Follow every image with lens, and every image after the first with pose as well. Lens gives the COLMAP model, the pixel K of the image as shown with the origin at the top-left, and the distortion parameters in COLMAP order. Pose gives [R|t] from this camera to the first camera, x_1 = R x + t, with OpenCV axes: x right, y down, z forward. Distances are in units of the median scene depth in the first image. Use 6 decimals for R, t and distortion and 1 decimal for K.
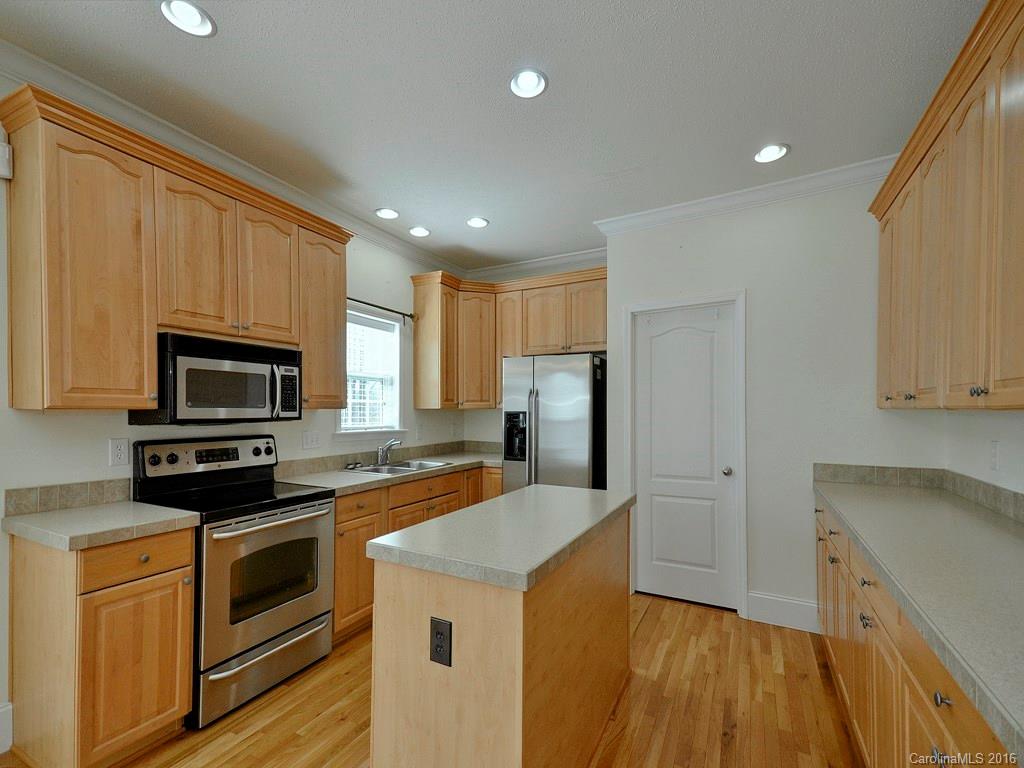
lens RADIAL K [[455.2, 0, 509.5], [0, 455.2, 414.7], [0, 0, 1]] dist [0.010495, -0.001071]
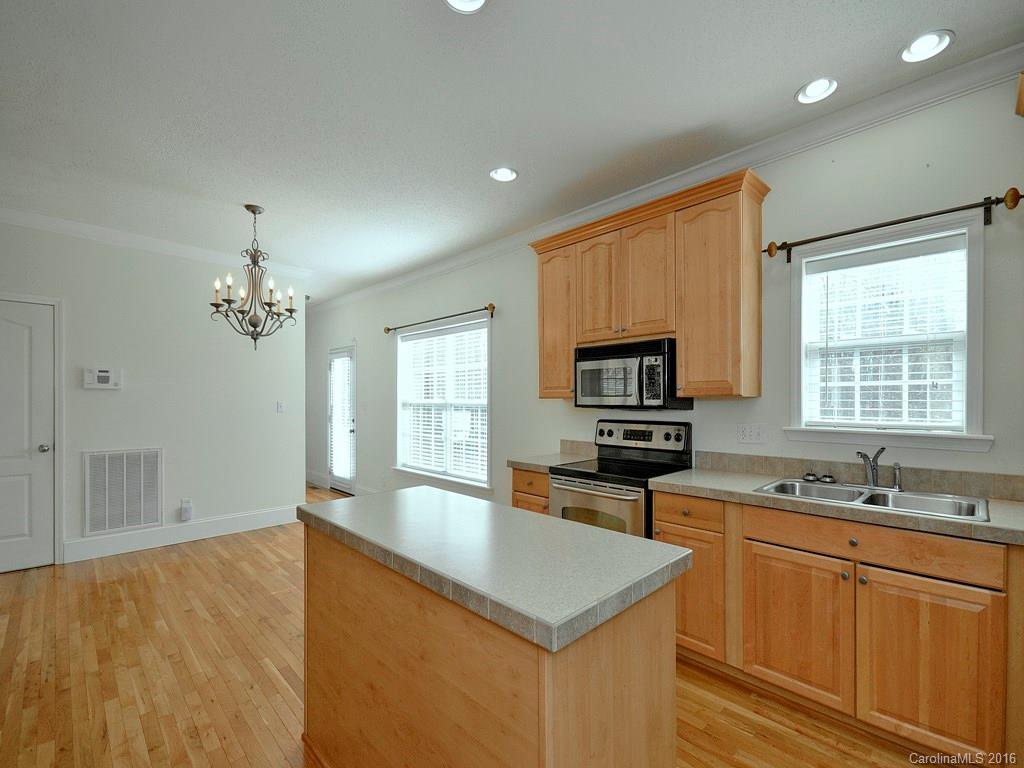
lens RADIAL K [[455.2, 0, 520.9], [0, 455.2, 401.4], [0, 0, 1]] dist [0.010495, -0.001071]
pose [[-0.293288, 0.003766, -0.956017, 0.602047], [-0.007009, 0.999957, 0.006090, -0.007461], [0.955999, 0.008487, -0.293249, 1.014896]]
